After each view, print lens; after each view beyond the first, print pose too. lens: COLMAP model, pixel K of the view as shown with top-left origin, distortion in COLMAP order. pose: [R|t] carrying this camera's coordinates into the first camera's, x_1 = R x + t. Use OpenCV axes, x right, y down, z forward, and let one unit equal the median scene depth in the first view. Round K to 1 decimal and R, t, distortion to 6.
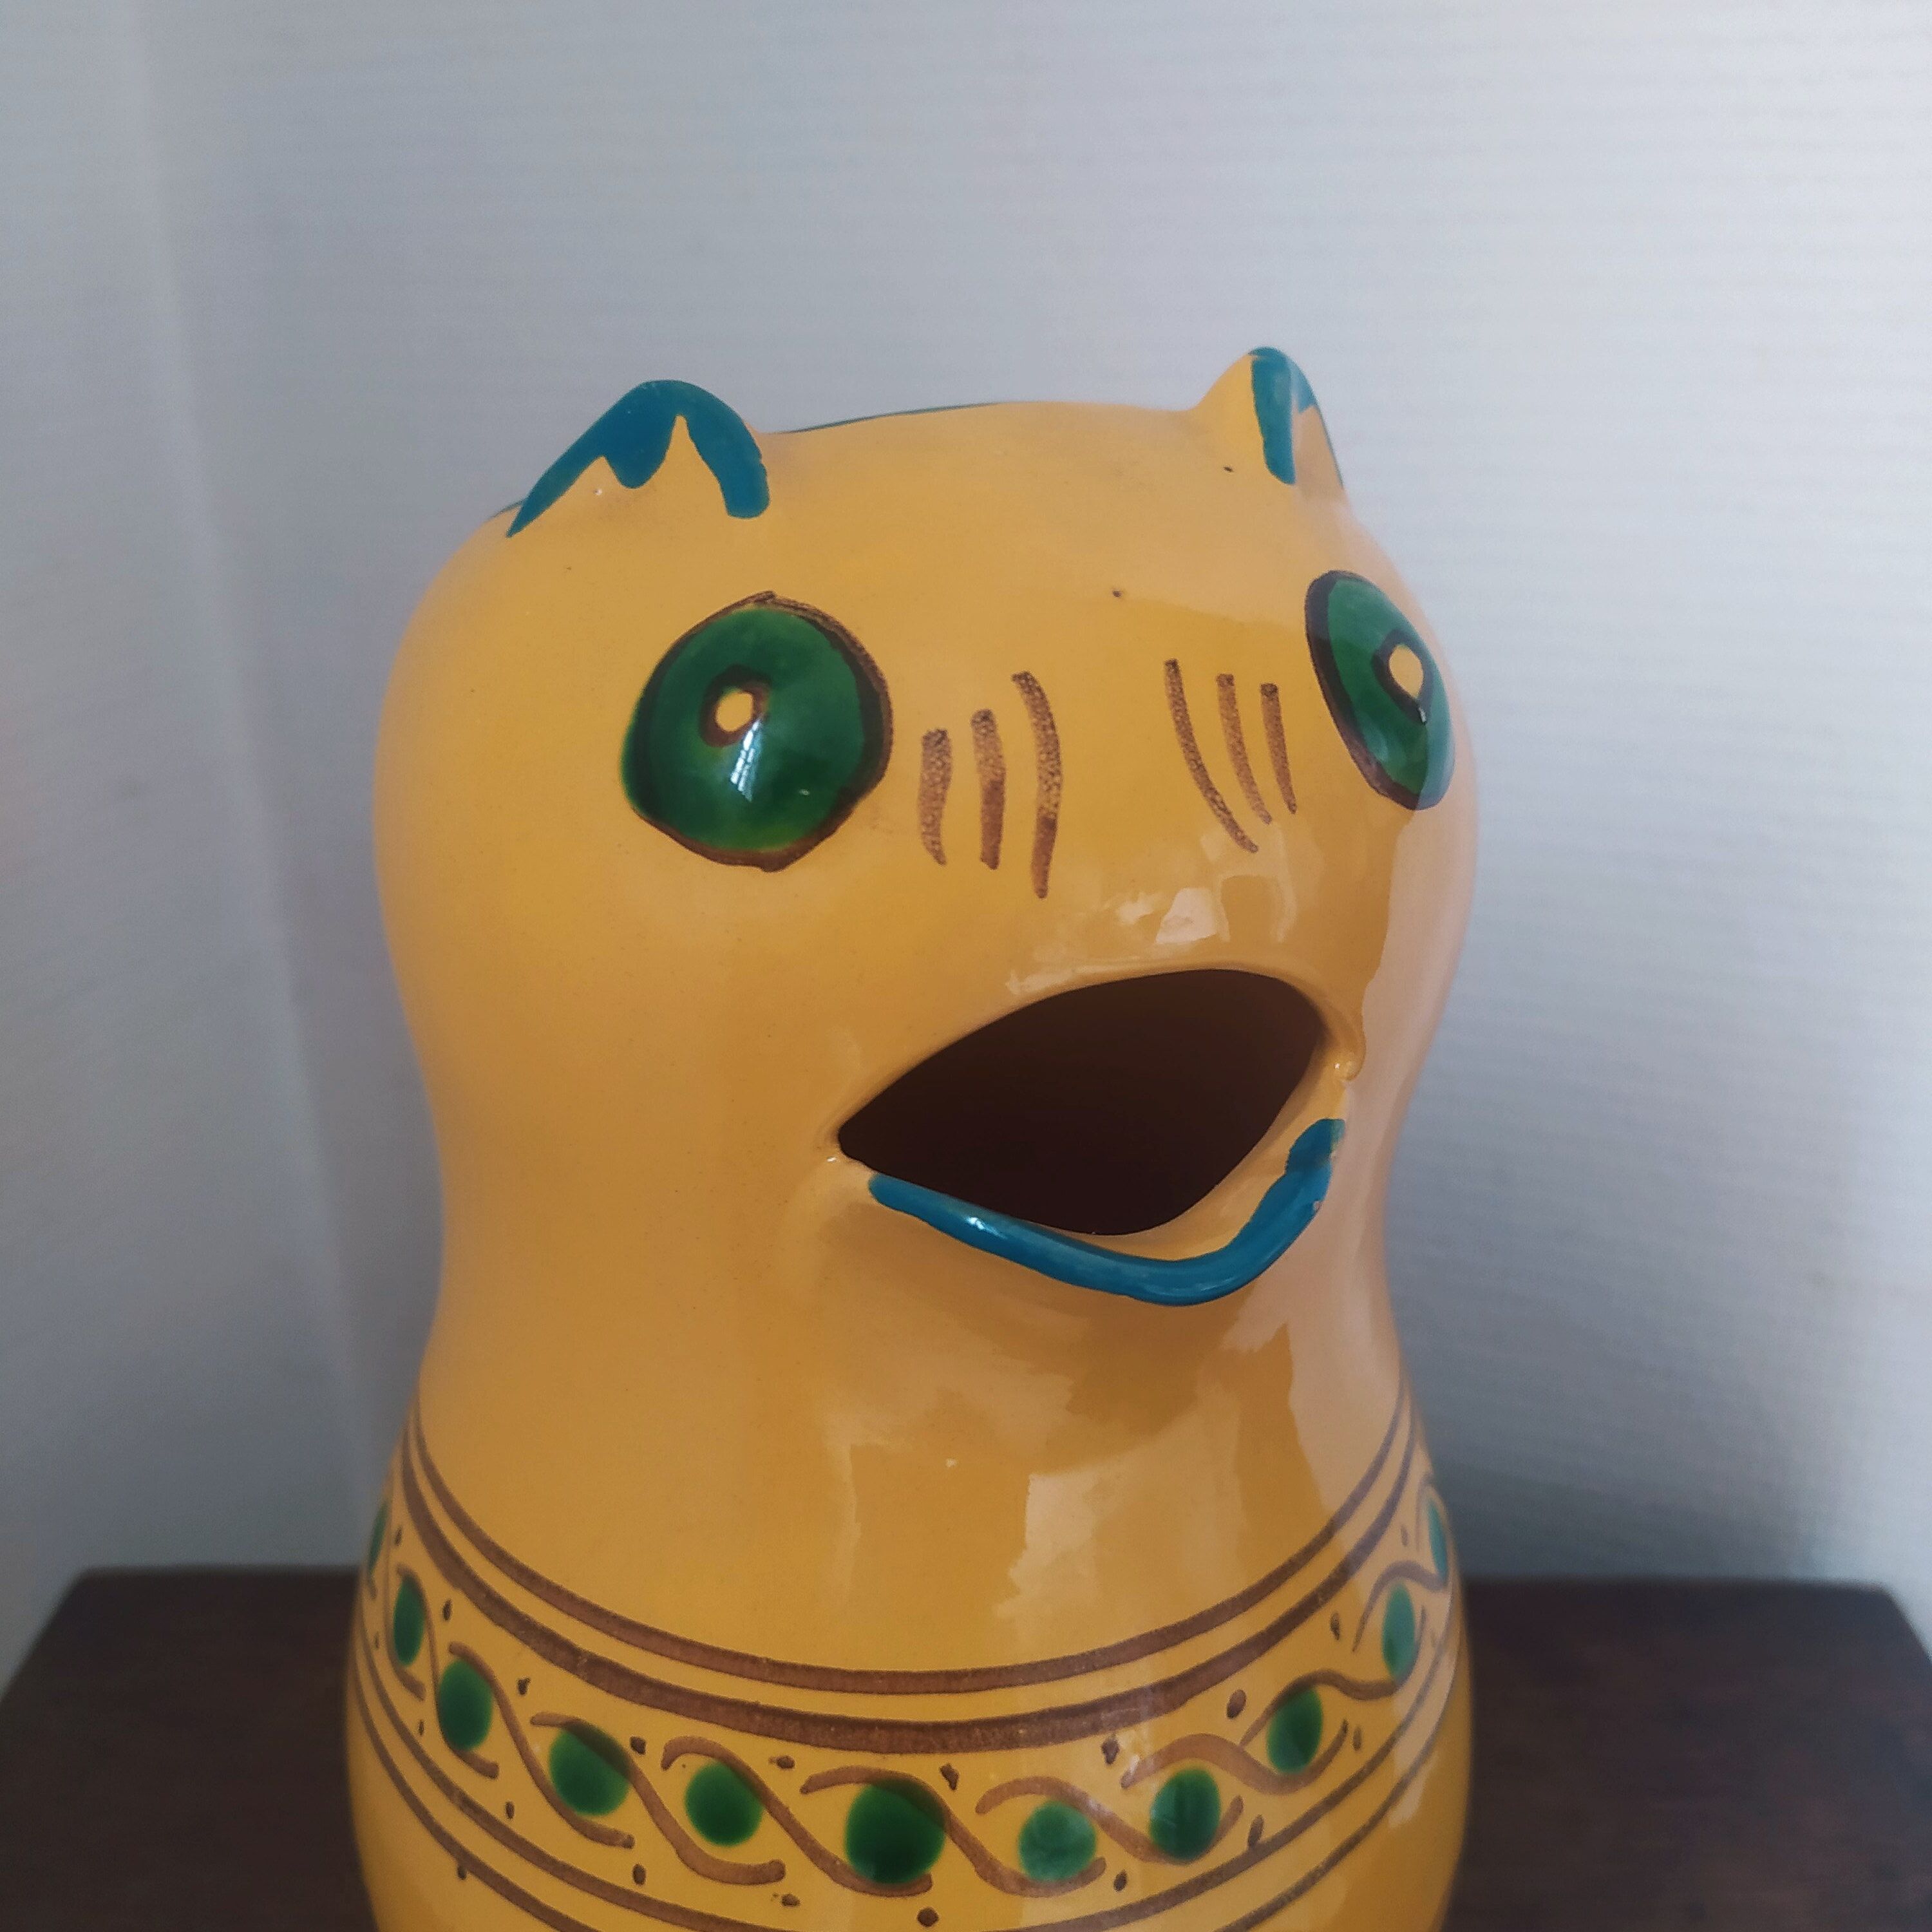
lens RADIAL K [[2070.9, 0, 966.0], [0, 2070.9, 966.0], [0, 0, 1]] dist [0.064174, -0.218422]
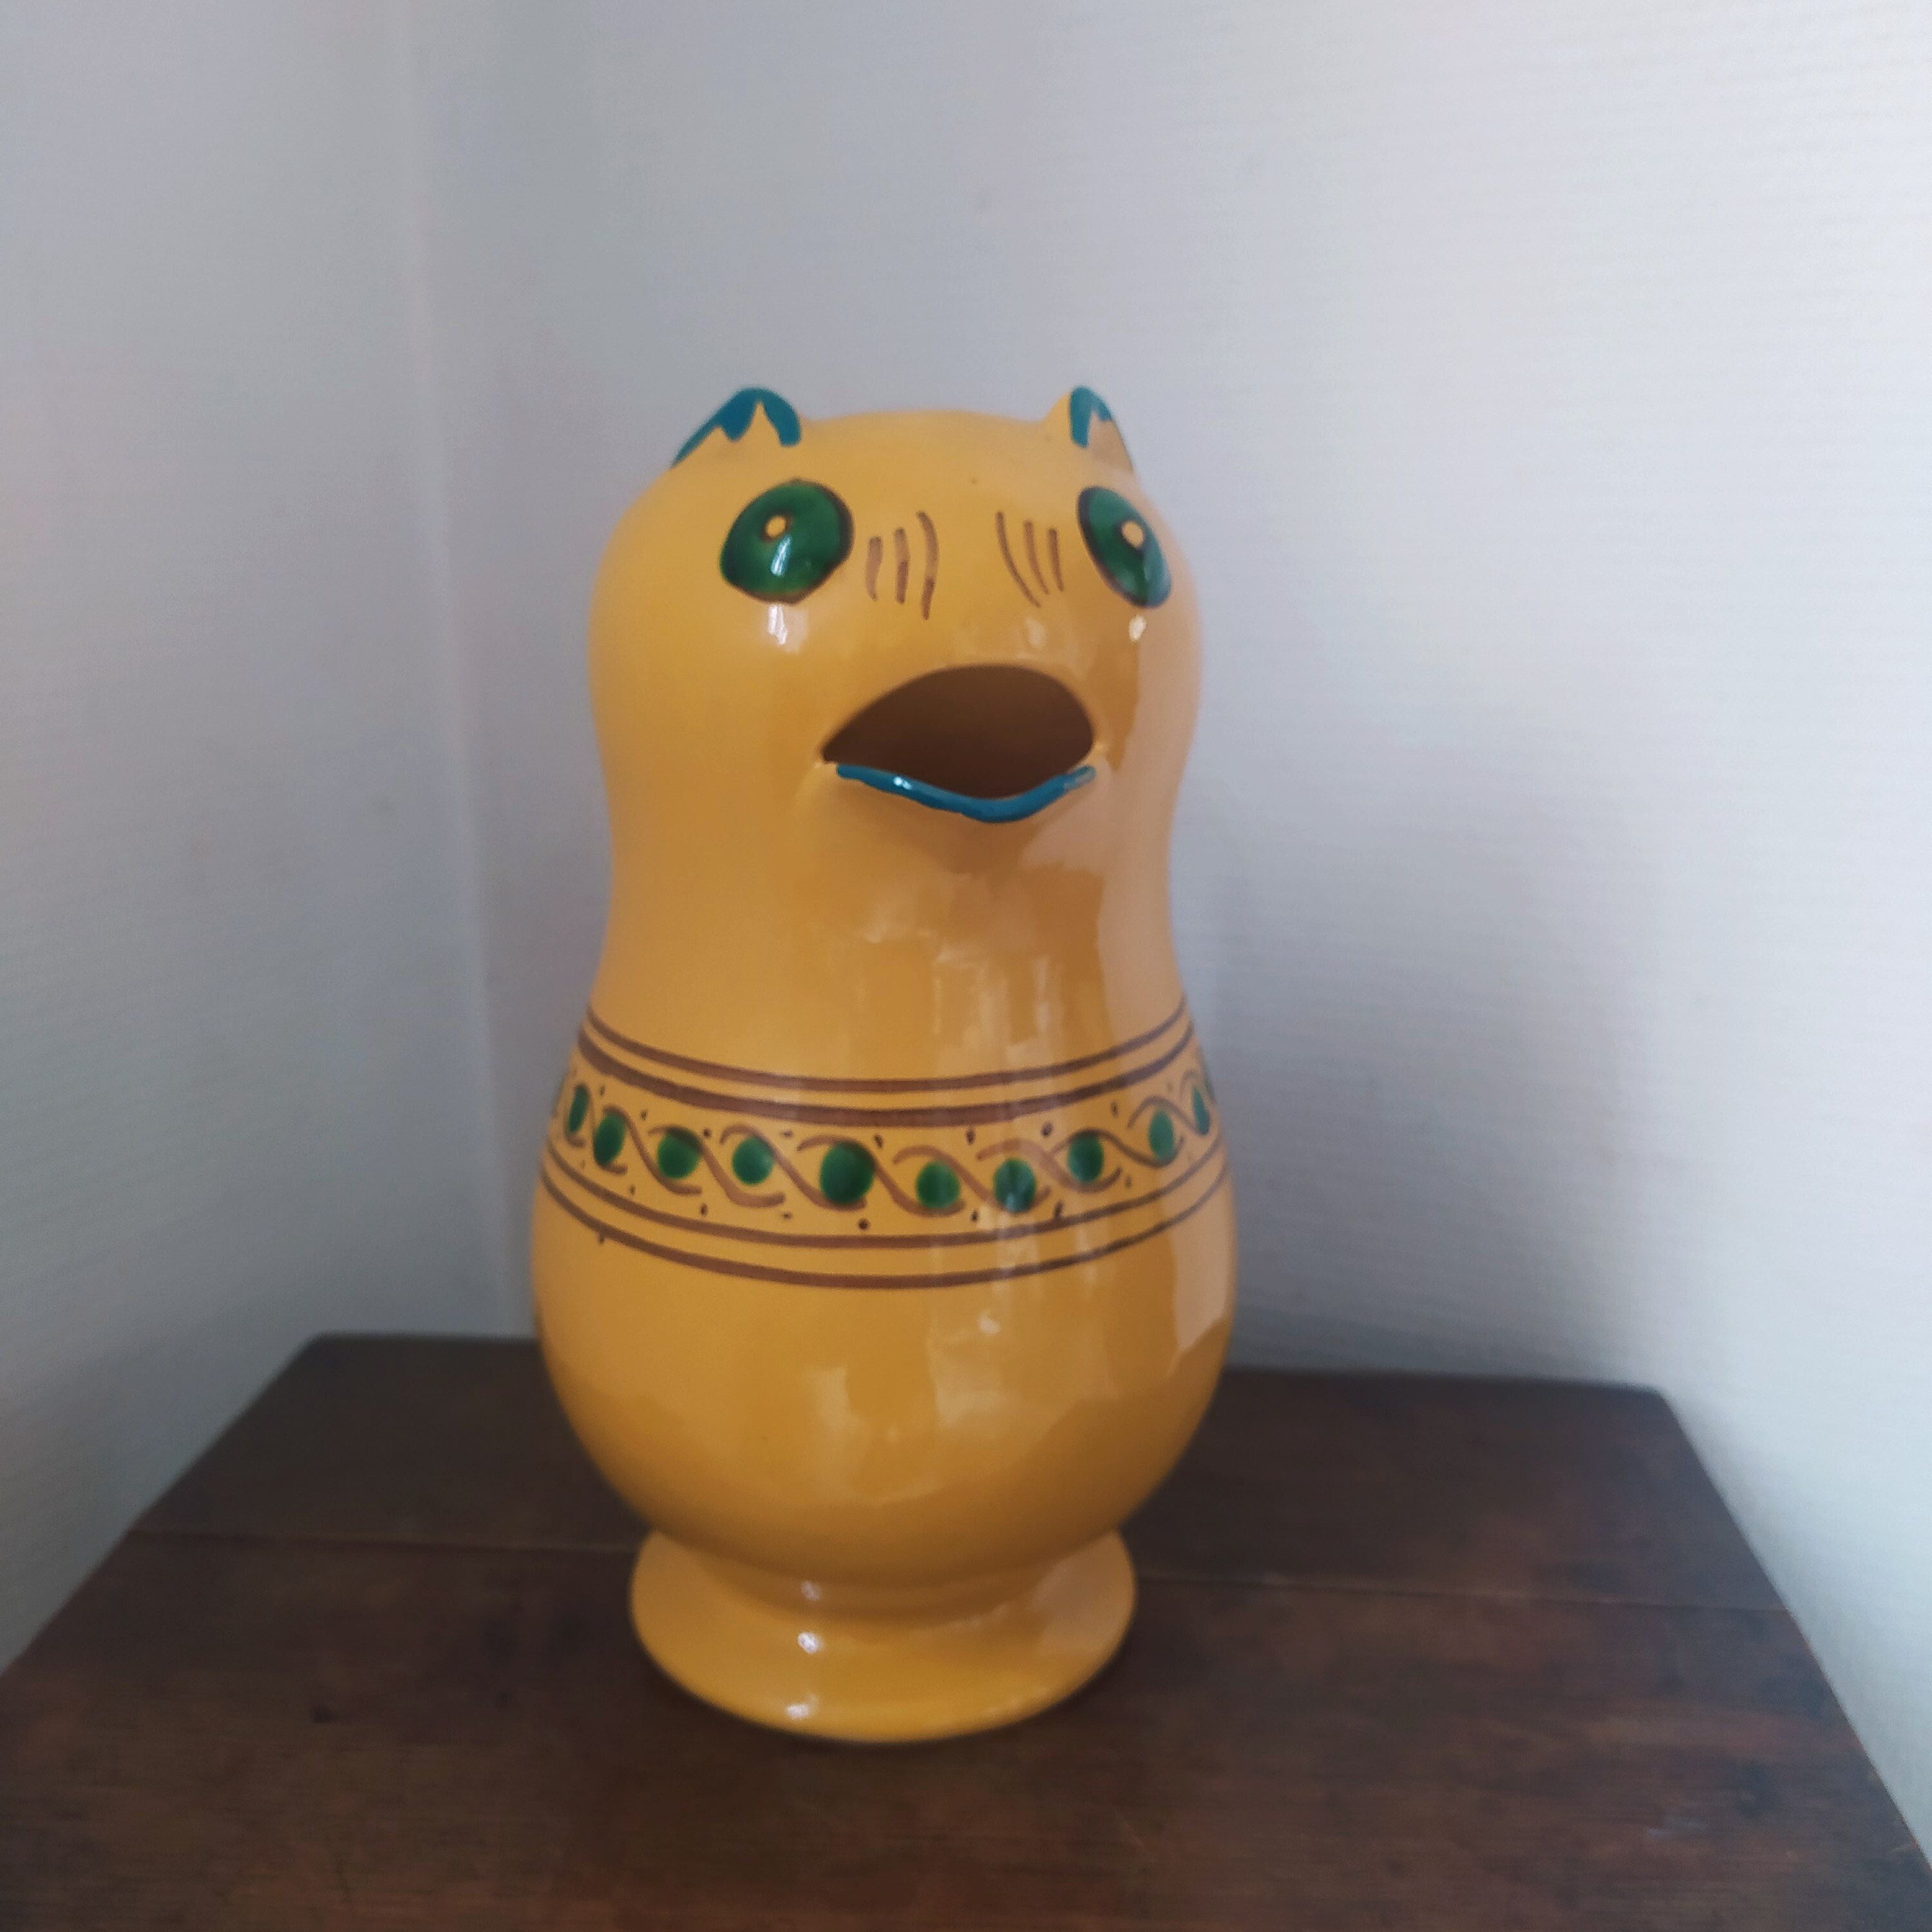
lens RADIAL K [[2070.9, 0, 966.0], [0, 2070.9, 966.0], [0, 0, 1]] dist [0.064174, -0.218422]
pose [[0.997659, 0.022481, -0.064579, 0.195542], [-0.031223, 0.989978, -0.137730, 0.527367], [0.060836, 0.139424, 0.988362, -0.849458]]
